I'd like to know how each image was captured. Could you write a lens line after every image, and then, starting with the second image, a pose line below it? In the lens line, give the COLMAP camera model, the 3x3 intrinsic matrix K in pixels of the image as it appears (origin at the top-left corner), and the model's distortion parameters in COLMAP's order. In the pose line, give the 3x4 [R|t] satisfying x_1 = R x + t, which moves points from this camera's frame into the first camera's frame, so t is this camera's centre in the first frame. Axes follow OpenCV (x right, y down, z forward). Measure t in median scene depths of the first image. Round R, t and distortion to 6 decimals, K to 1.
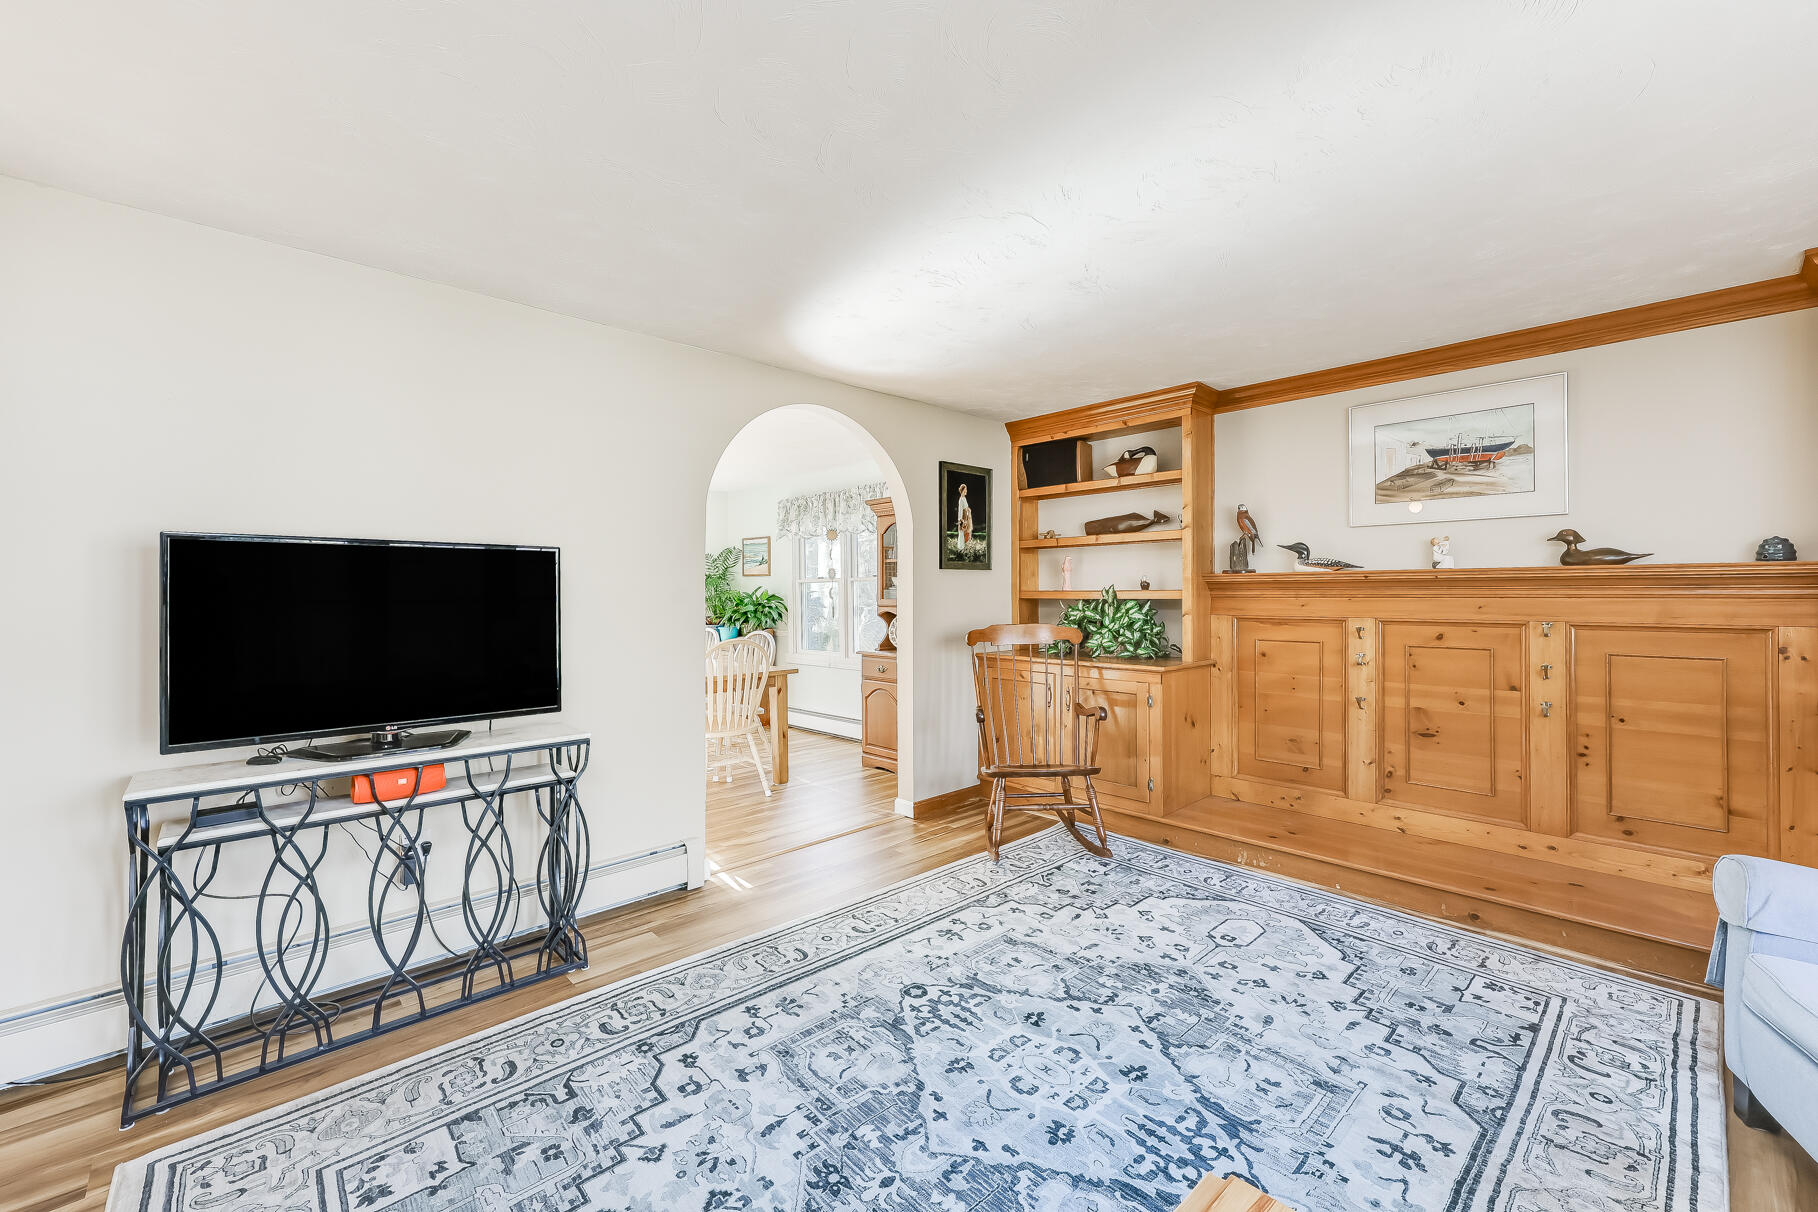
lens RADIAL K [[734.0, 0, 910.3], [0, 734.0, 595.0], [0, 0, 1]] dist [0.000806, 0.000141]
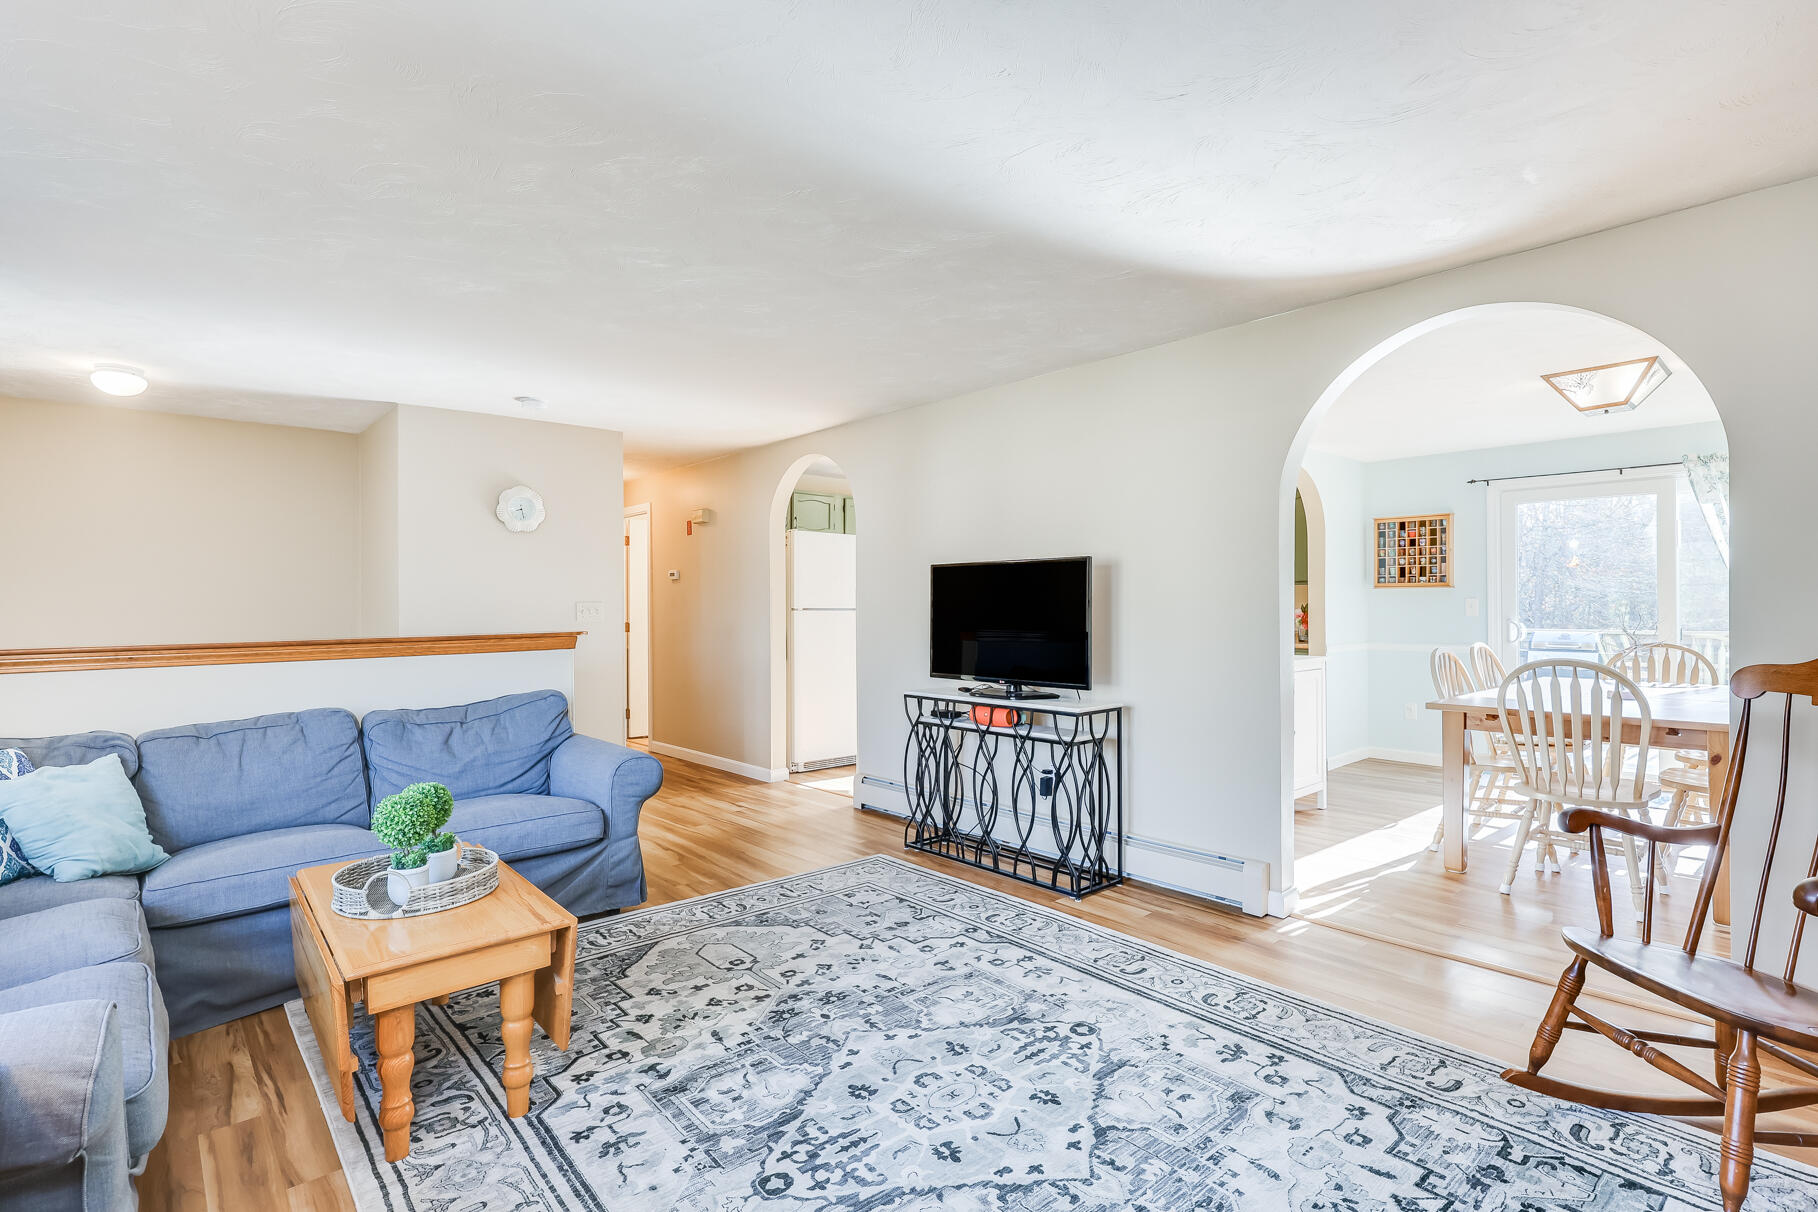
lens RADIAL K [[878.9, 0, 911.1], [0, 878.9, 618.8], [0, 0, 1]] dist [-0.000544, -0.000794]
pose [[-0.034888, 0.017779, -0.999233, 0.817614], [0.005226, 0.999831, 0.017607, 0.008920], [0.999378, -0.004607, -0.034975, 0.619769]]
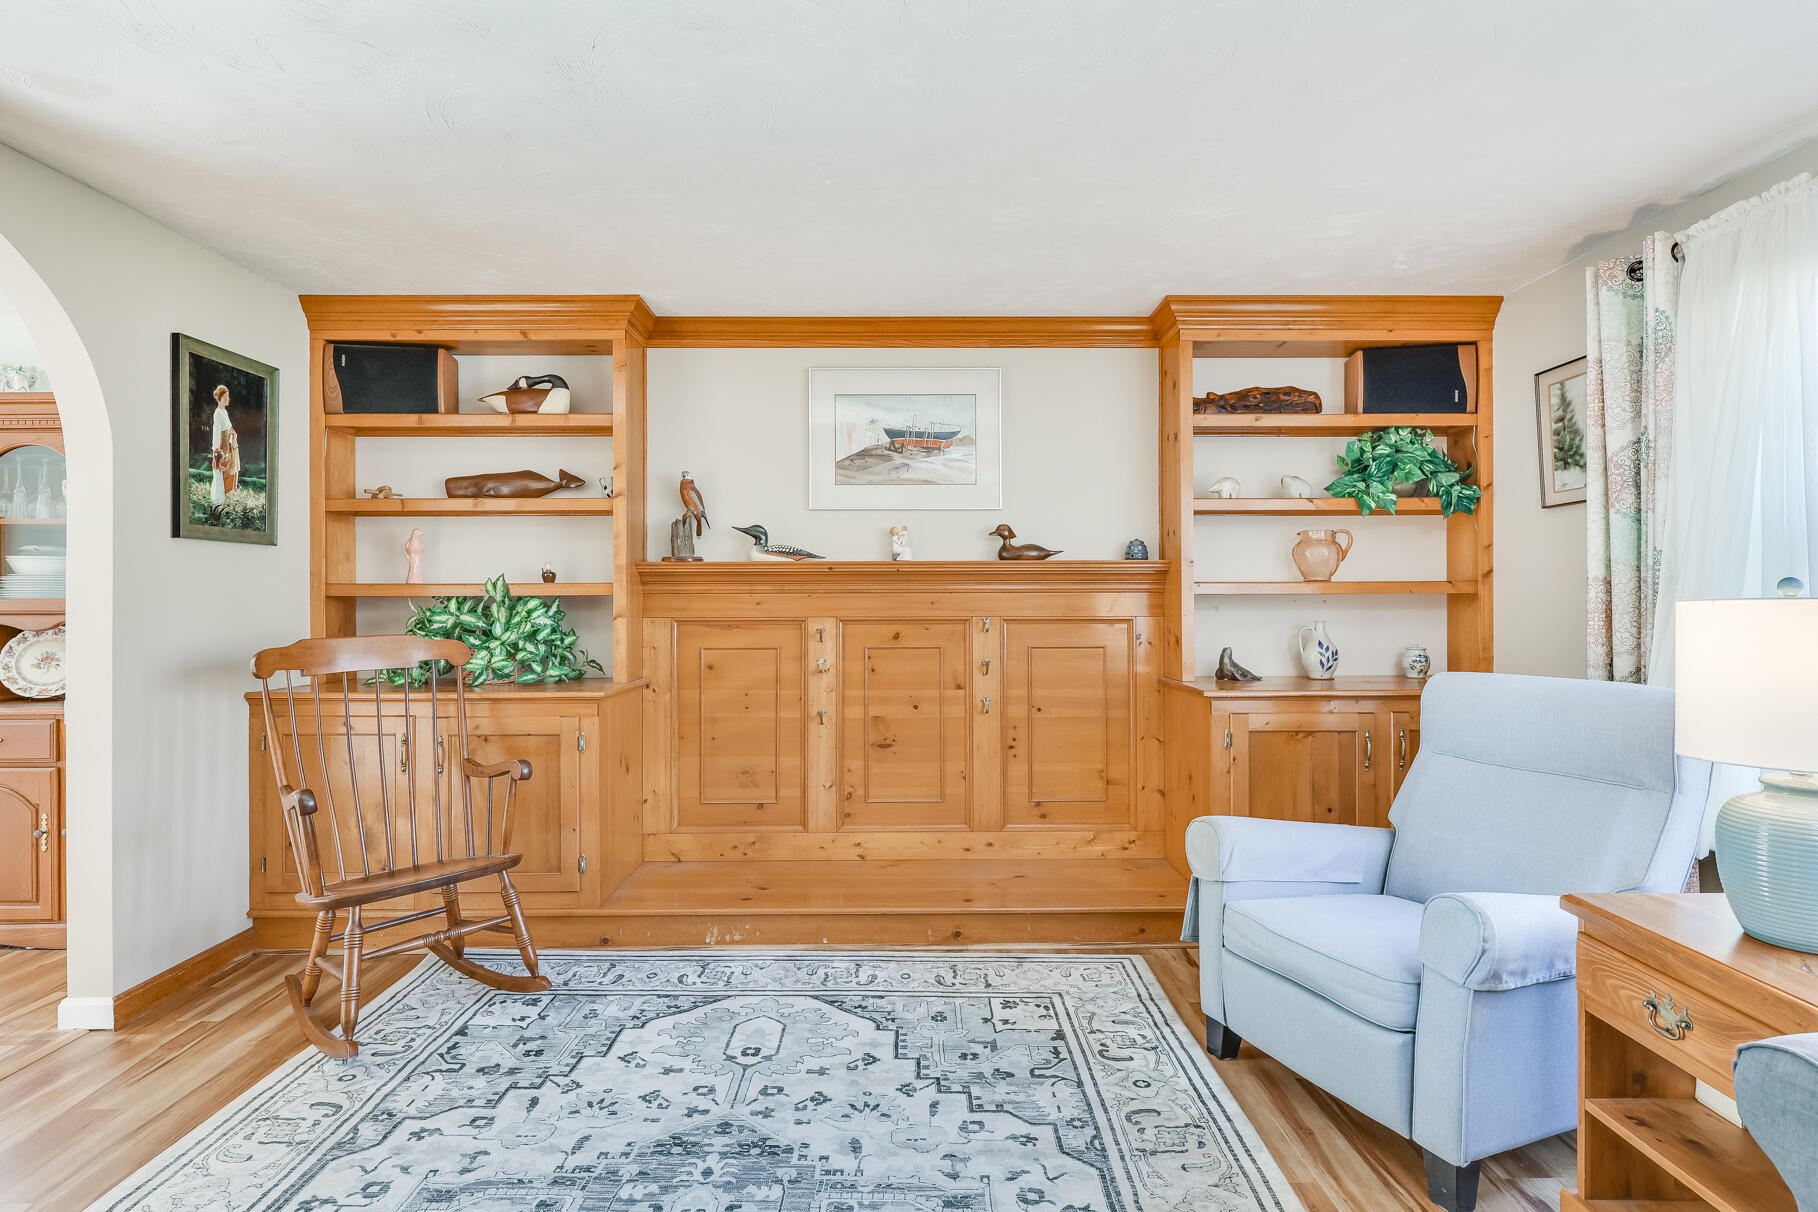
lens RADIAL K [[928.8, 0, 910.1], [0, 928.8, 600.8], [0, 0, 1]] dist [0.000791, 0.001364]
pose [[0.683280, 0.001409, 0.730155, -0.116566], [0.002425, 0.999988, -0.004198, 0.019543], [-0.730152, 0.004639, 0.683269, 0.216347]]
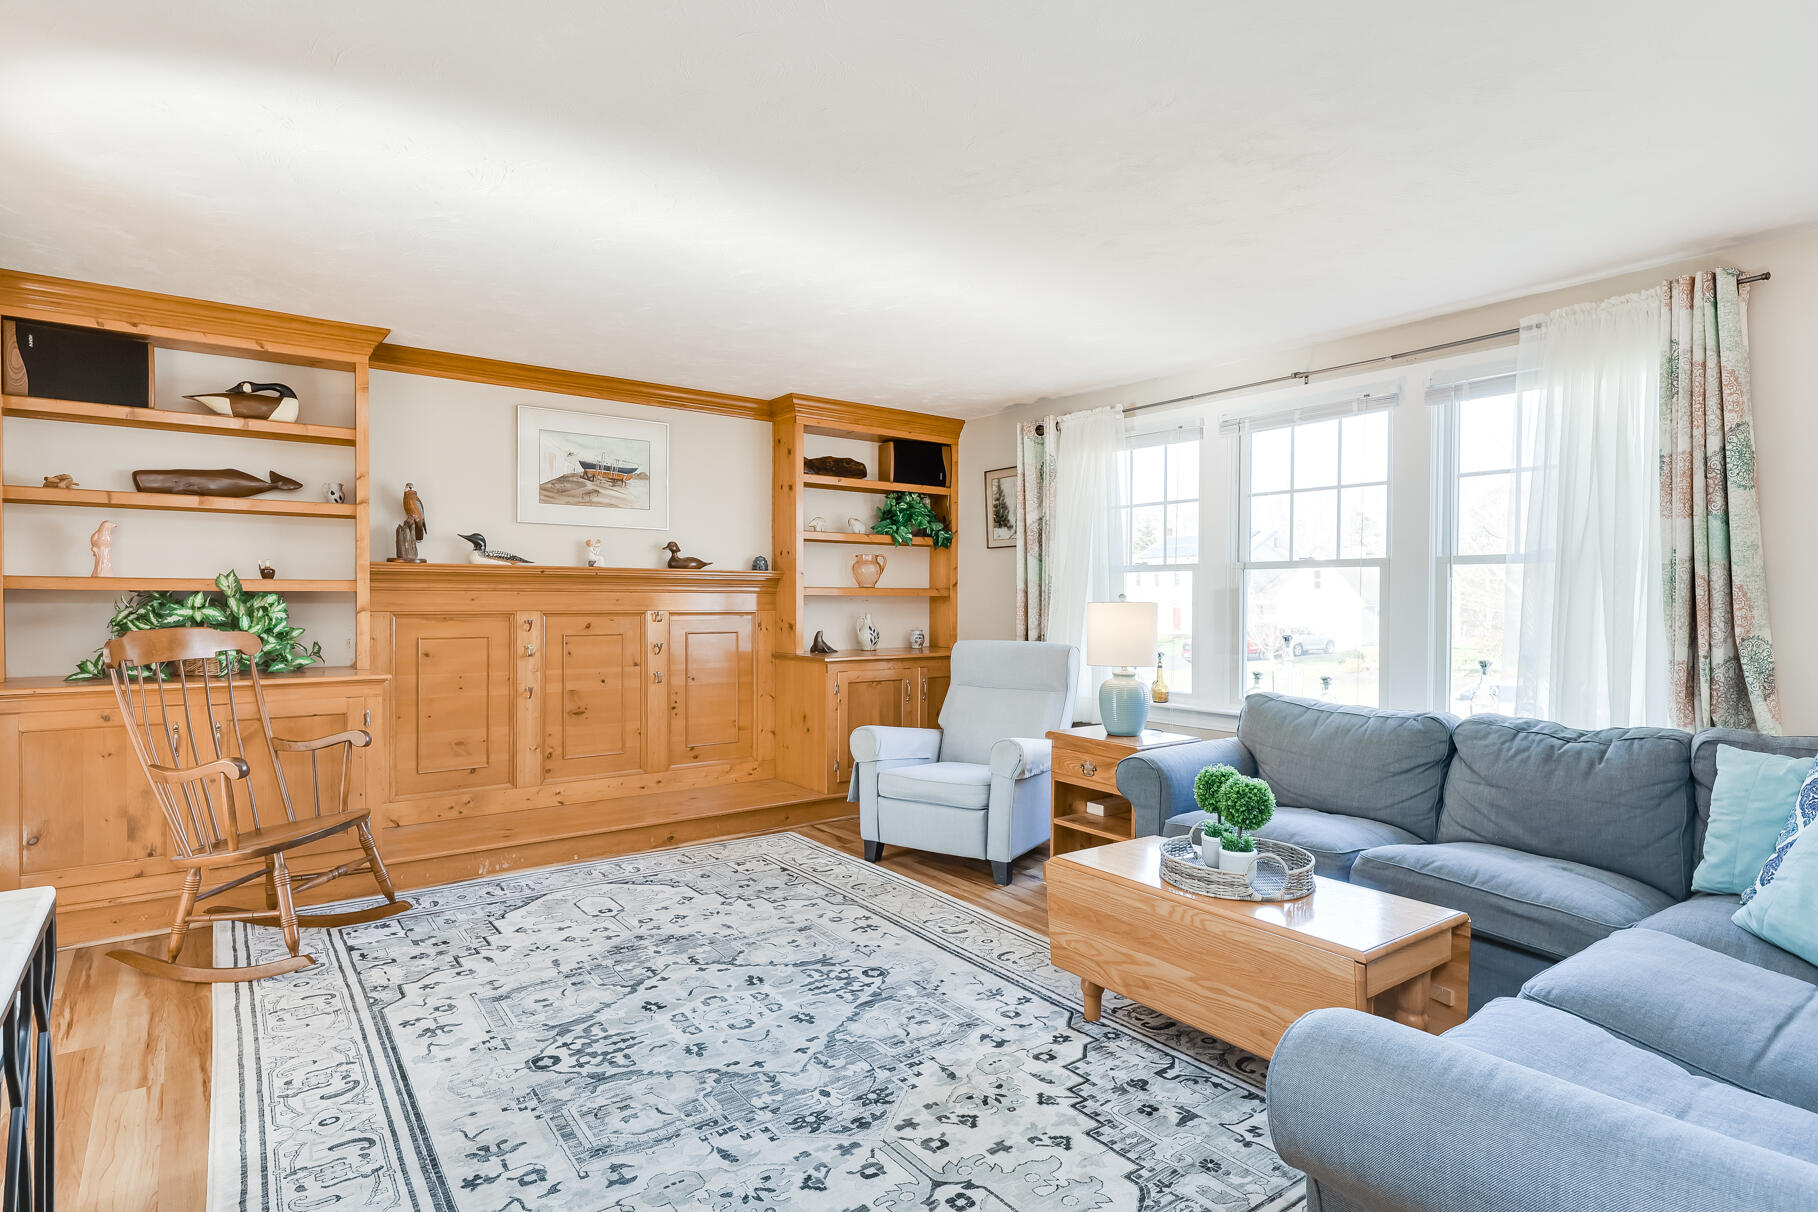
lens RADIAL K [[928.8, 0, 914.3], [0, 928.8, 620.3], [0, 0, 1]] dist [0.000791, 0.001364]
pose [[0.107729, -0.019986, 0.993979, -0.727081], [-0.003363, 0.999785, 0.020468, 0.017527], [-0.994175, -0.005548, 0.107638, 0.359692]]
